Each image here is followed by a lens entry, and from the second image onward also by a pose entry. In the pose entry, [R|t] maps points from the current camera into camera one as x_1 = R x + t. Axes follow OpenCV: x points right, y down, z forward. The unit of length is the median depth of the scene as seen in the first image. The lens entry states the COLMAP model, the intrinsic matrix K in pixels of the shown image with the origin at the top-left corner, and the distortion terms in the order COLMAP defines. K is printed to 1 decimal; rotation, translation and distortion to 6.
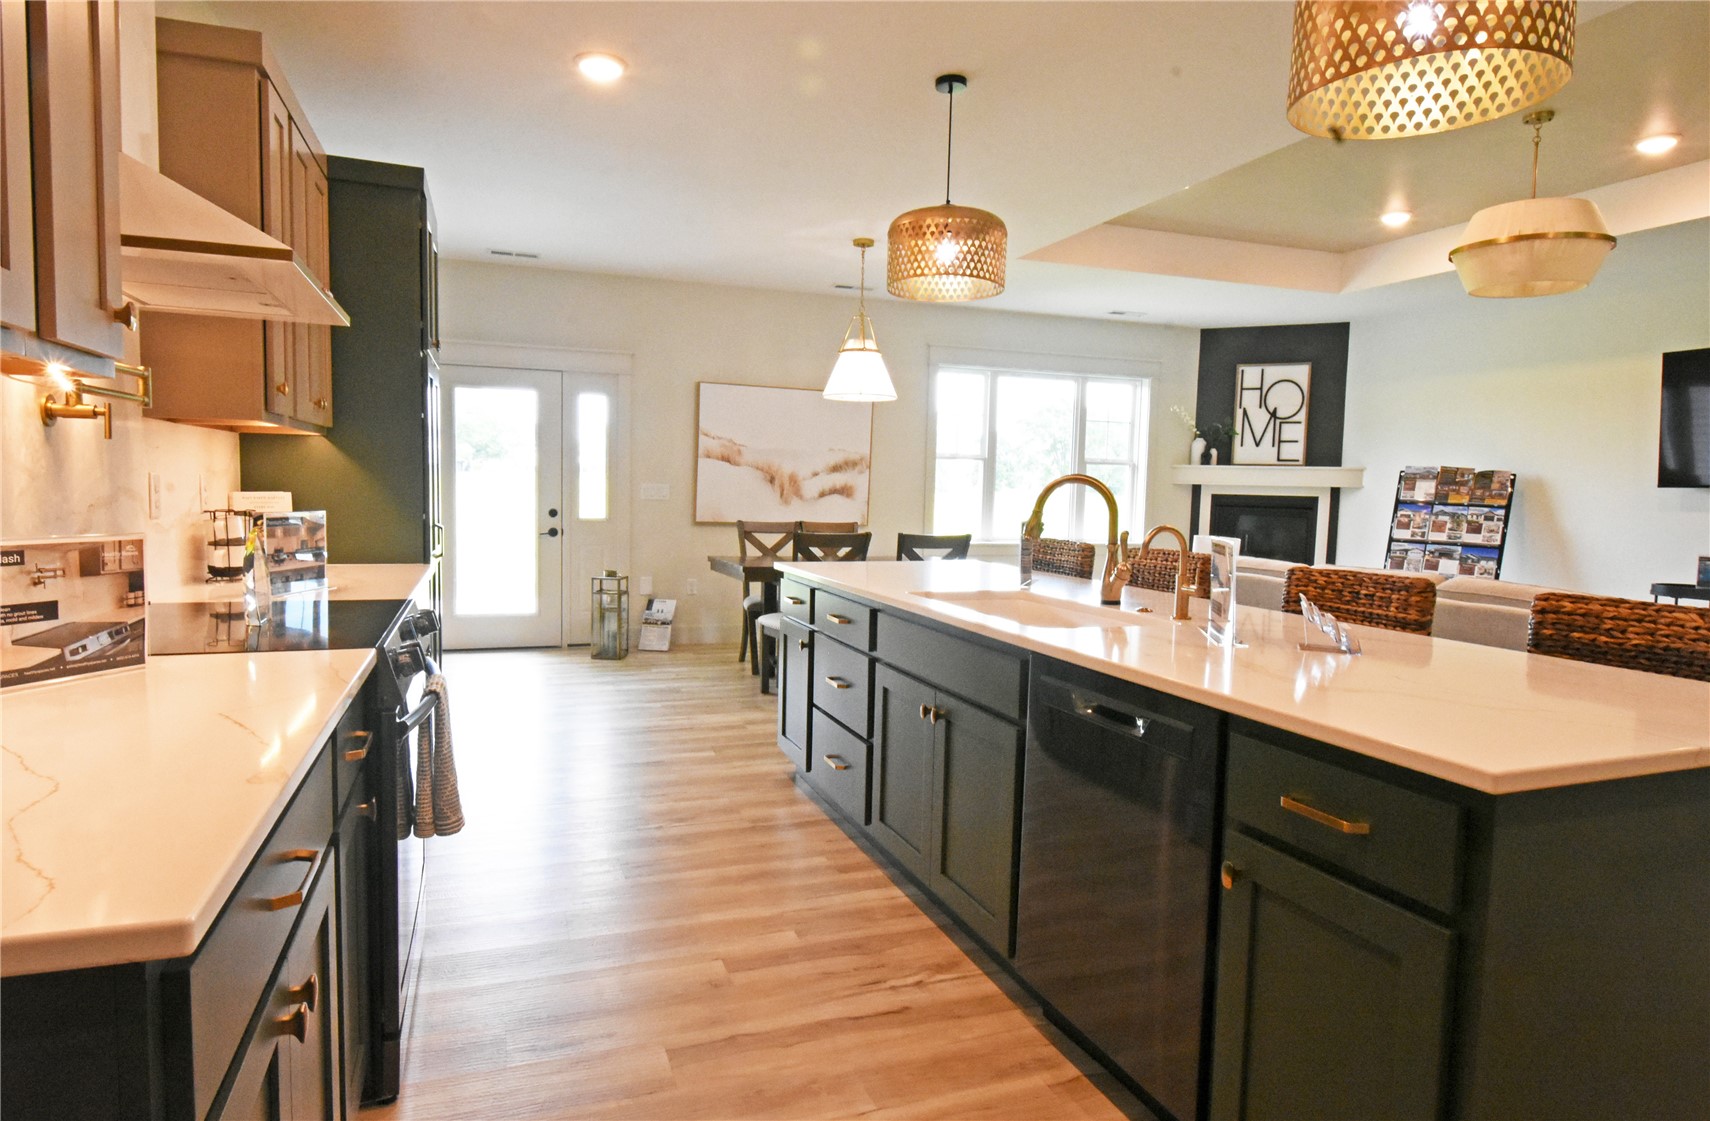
lens RADIAL K [[964.3, 0, 821.4], [0, 964.3, 559.3], [0, 0, 1]] dist [0.001148, -0.011691]
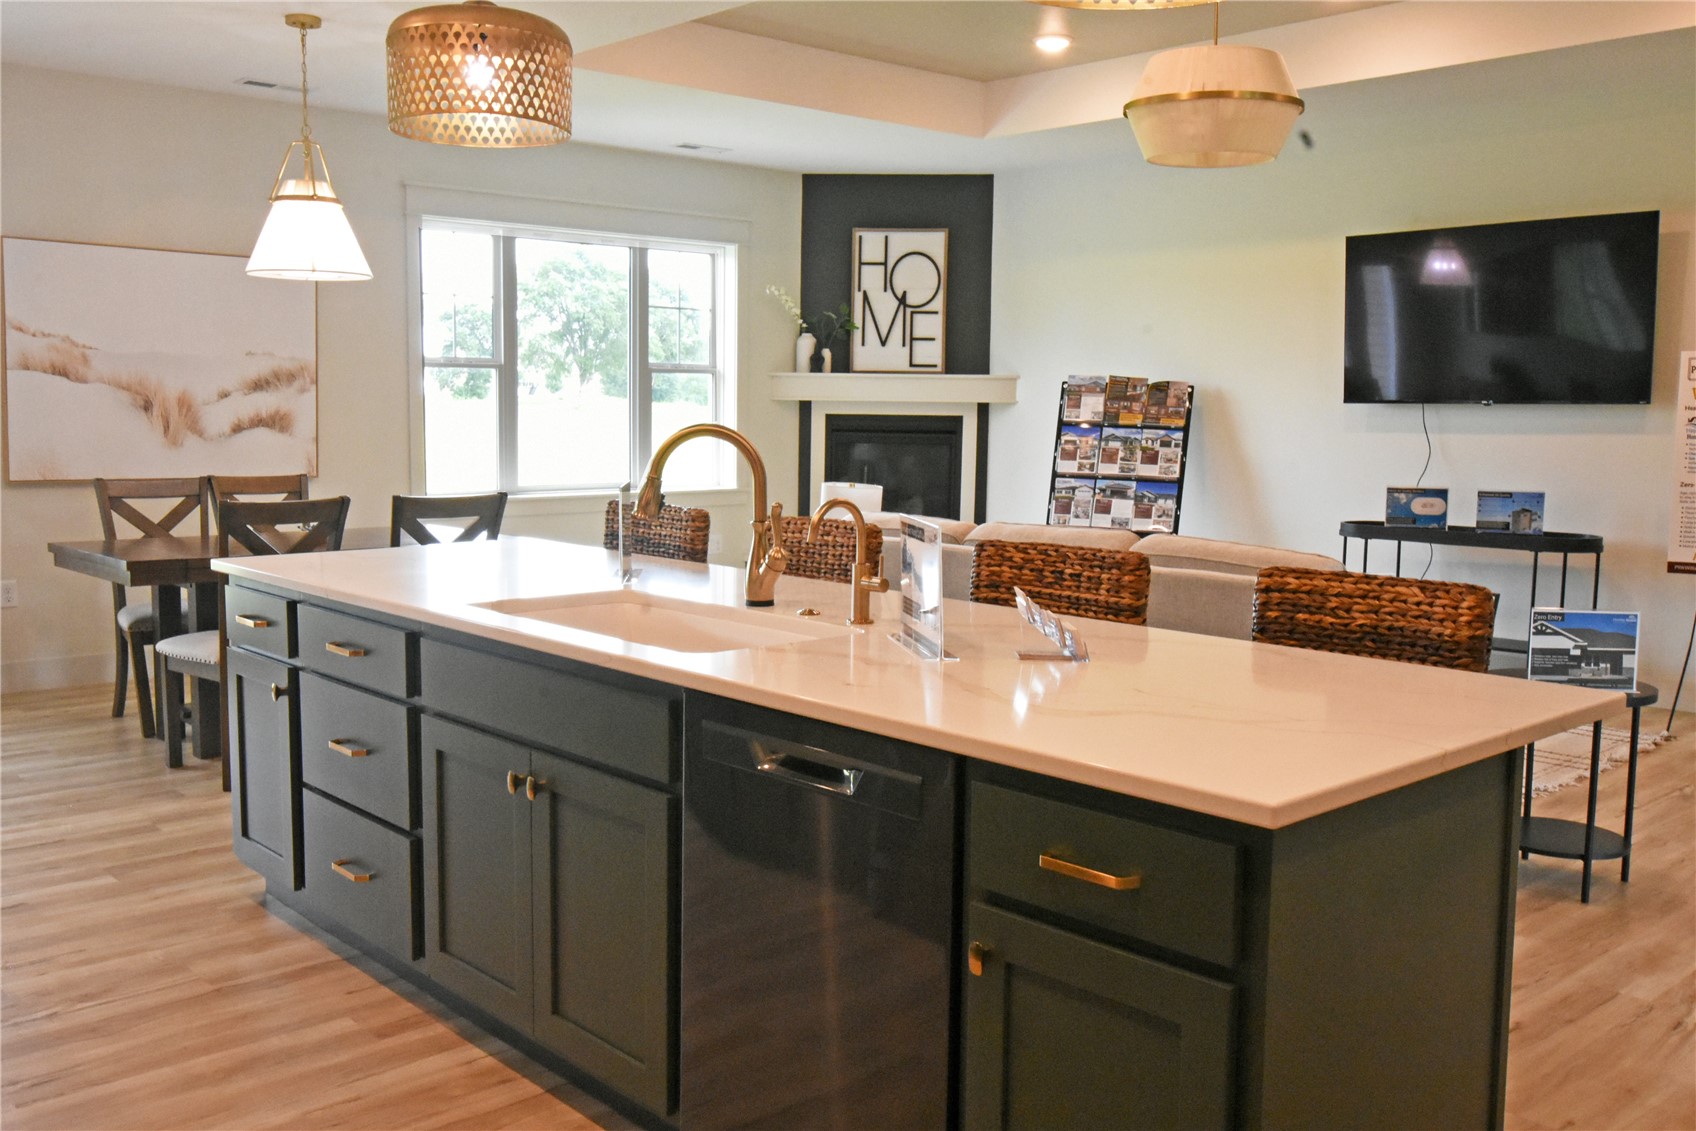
lens RADIAL K [[1523.8, 0, 808.9], [0, 1523.8, 570.0], [0, 0, 1]] dist [-0.002095, 0.001130]
pose [[0.924163, -0.055002, 0.378018, -0.038304], [0.038676, 0.997967, 0.050653, -0.014556], [-0.380036, -0.032191, 0.924412, -0.024200]]
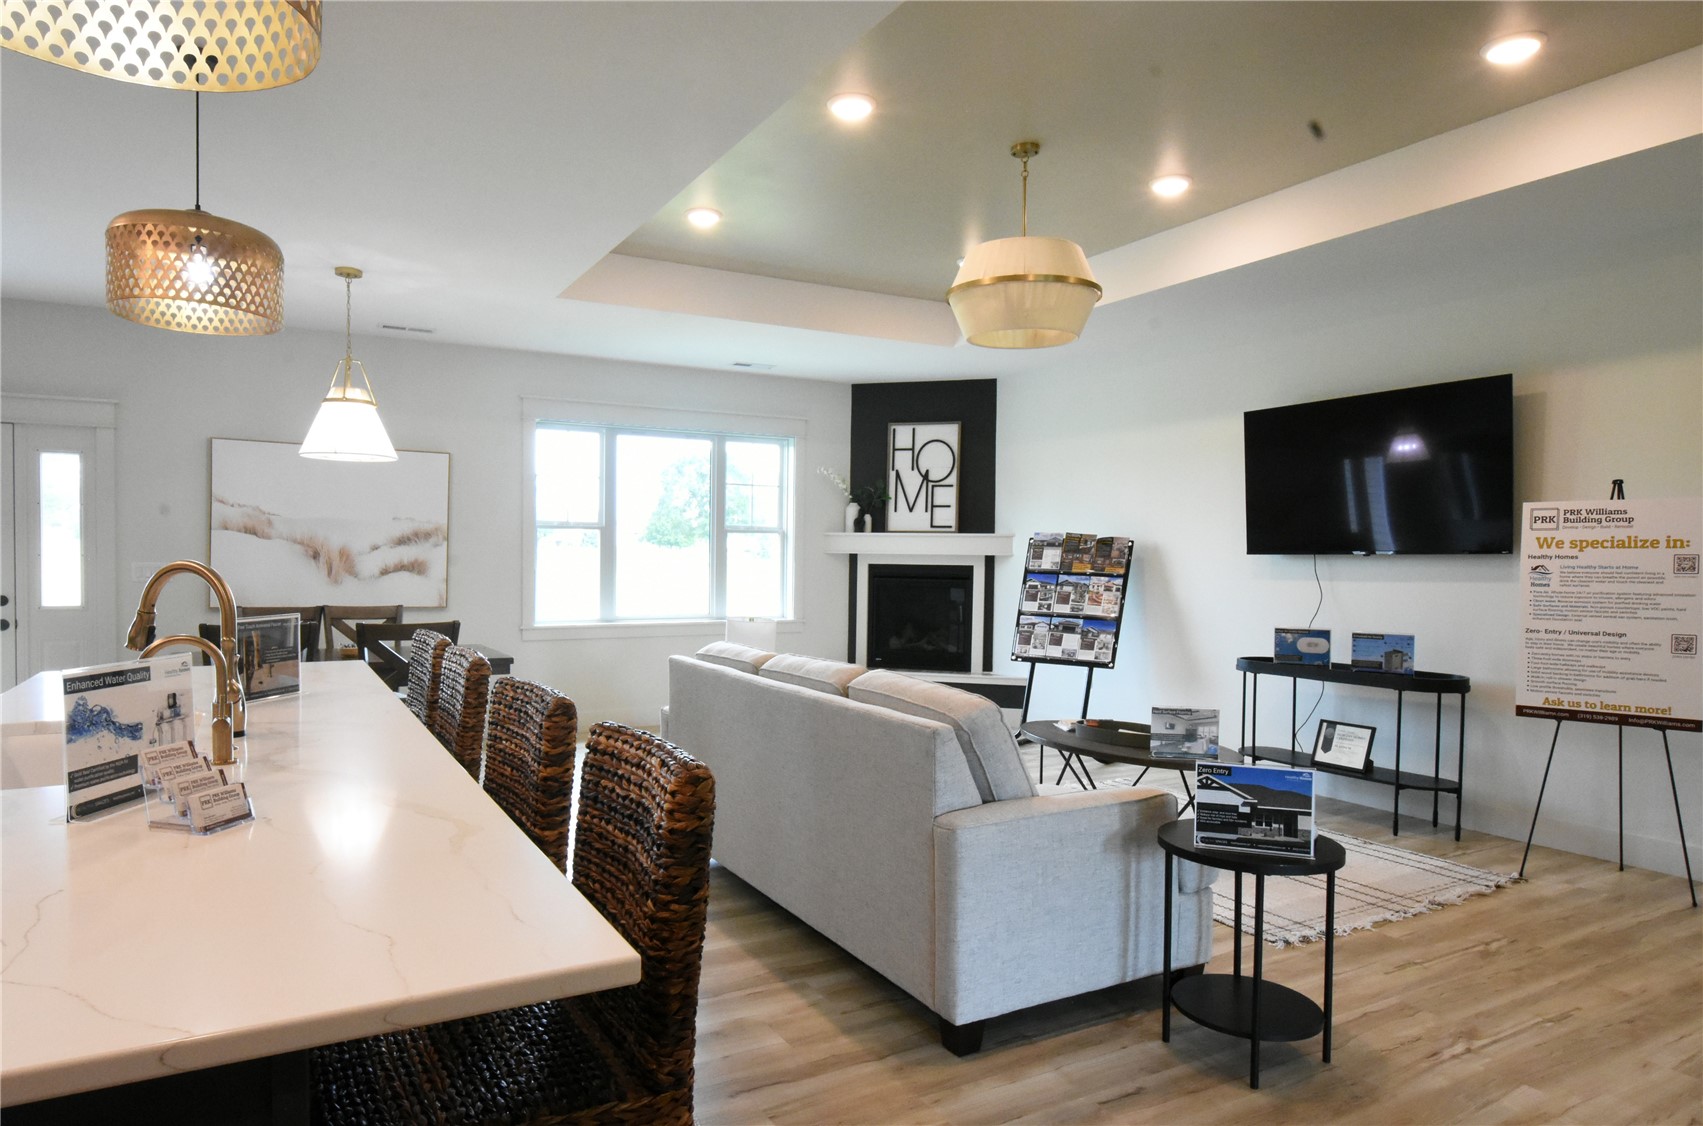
lens RADIAL K [[1030.4, 0, 809.1], [0, 1030.4, 584.4], [0, 0, 1]] dist [-0.001925, -0.002029]
pose [[0.987687, -0.015648, 0.155661, 0.253872], [0.022510, 0.998846, -0.042417, -0.010725], [-0.154818, 0.045398, 0.986899, 0.061604]]
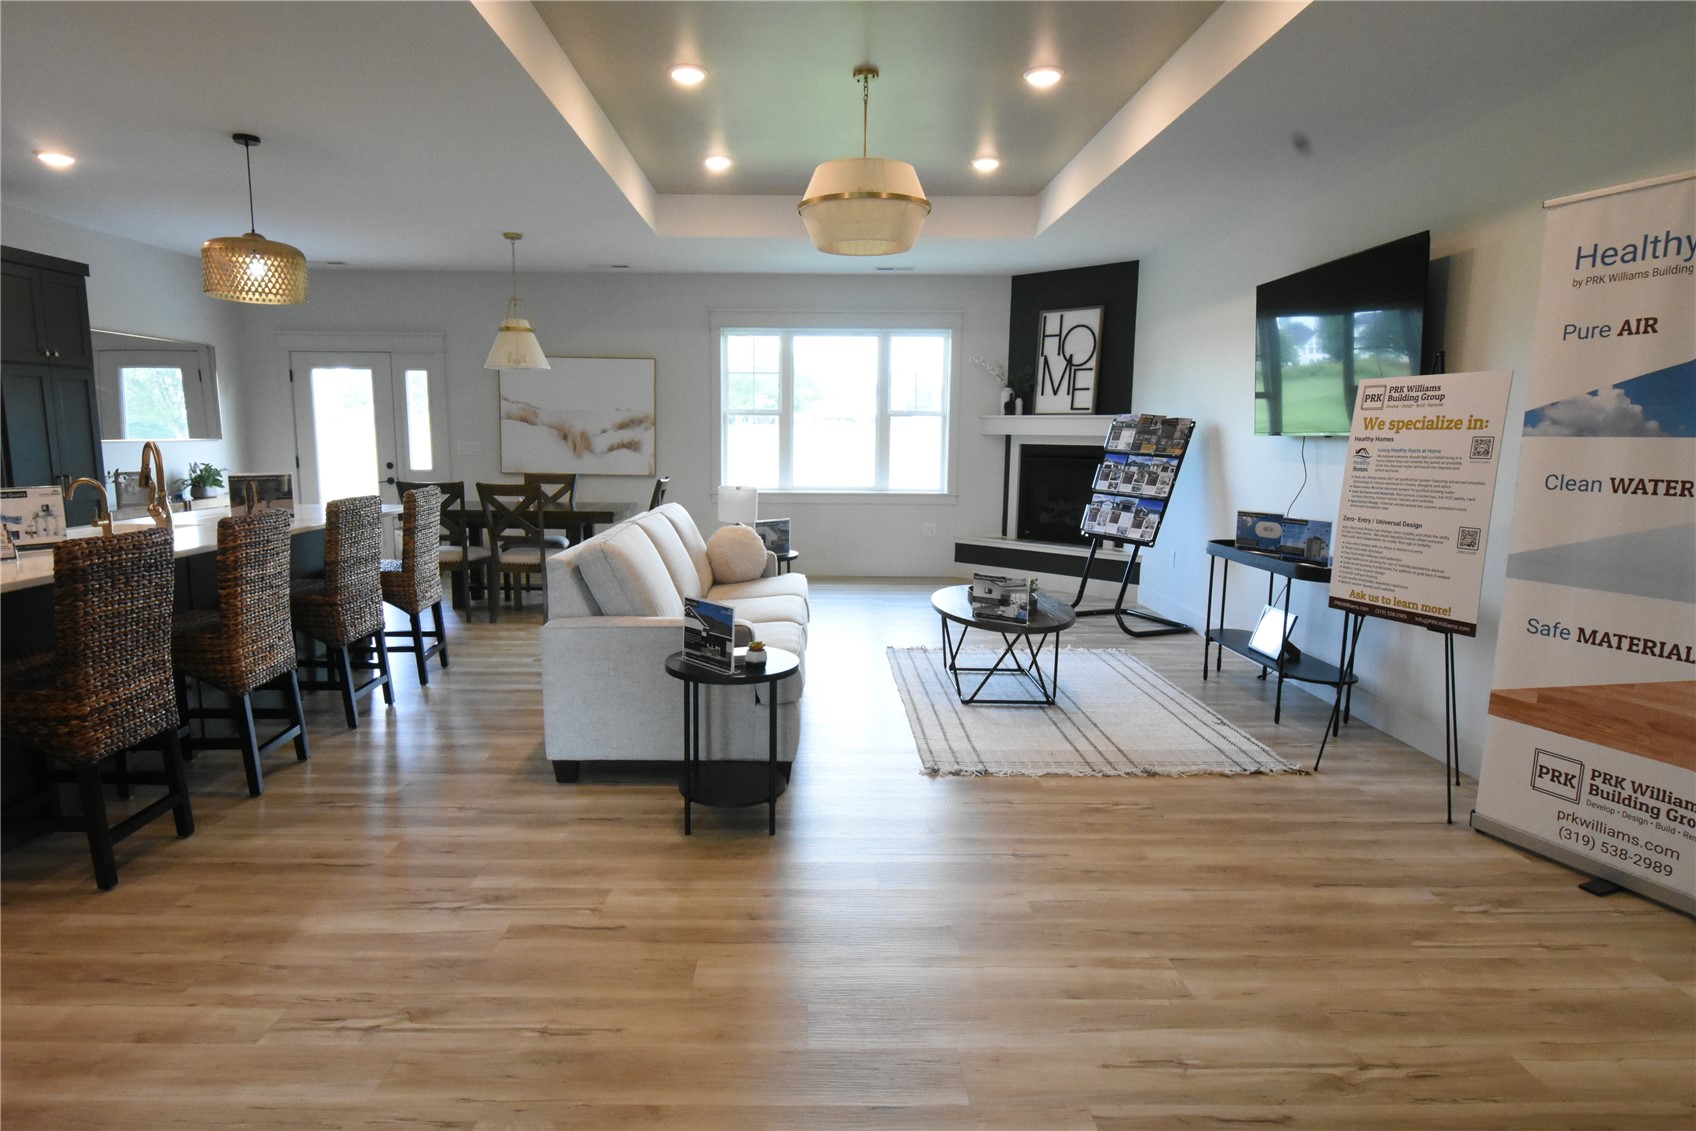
lens RADIAL K [[945.3, 0, 812.6], [0, 945.3, 570.2], [0, 0, 1]] dist [-0.000965, -0.003232]
pose [[0.944501, 0.034318, -0.326711, 0.676147], [-0.012510, 0.997564, 0.068620, -0.002905], [0.328270, -0.060724, 0.942630, 0.002572]]
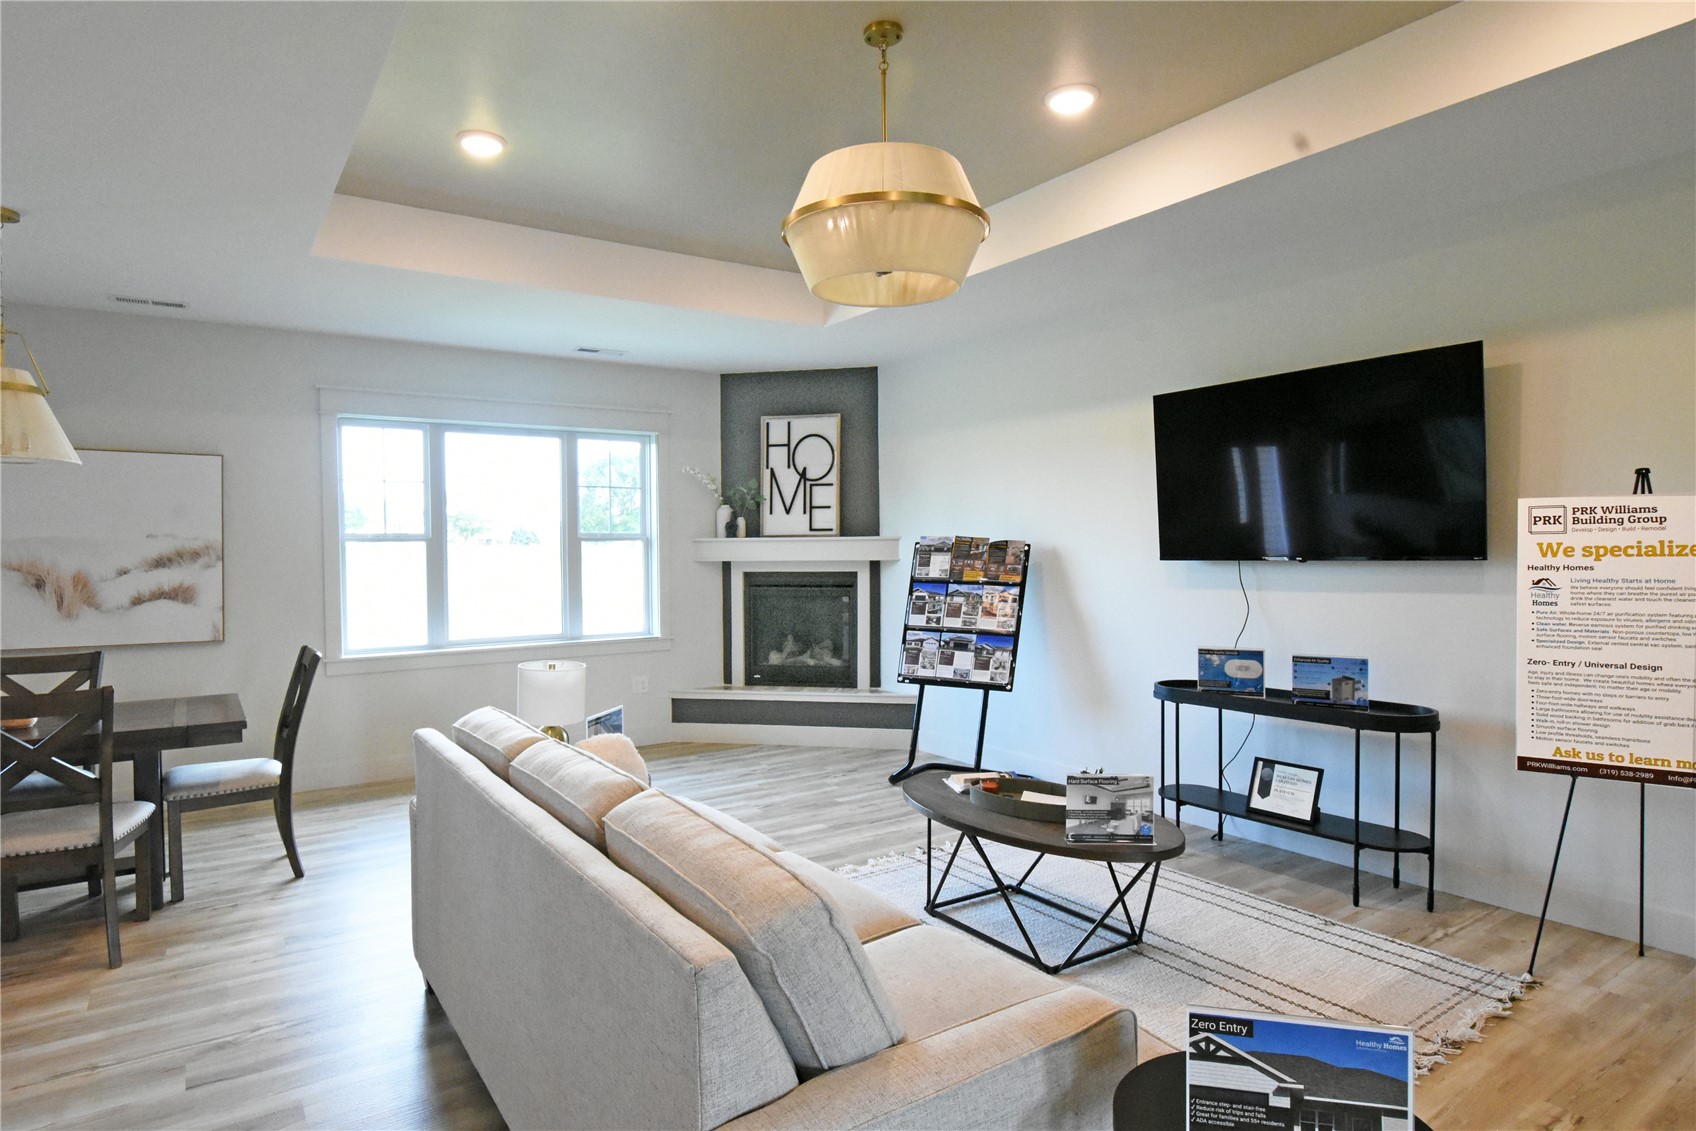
lens RADIAL K [[945.3, 0, 812.6], [0, 945.3, 570.2], [0, 0, 1]] dist [-0.000965, -0.003232]
pose [[0.969623, -0.037738, 0.241676, 0.342942], [0.049415, 0.997876, -0.042437, -0.041078], [-0.239561, 0.053090, 0.969429, 0.256784]]
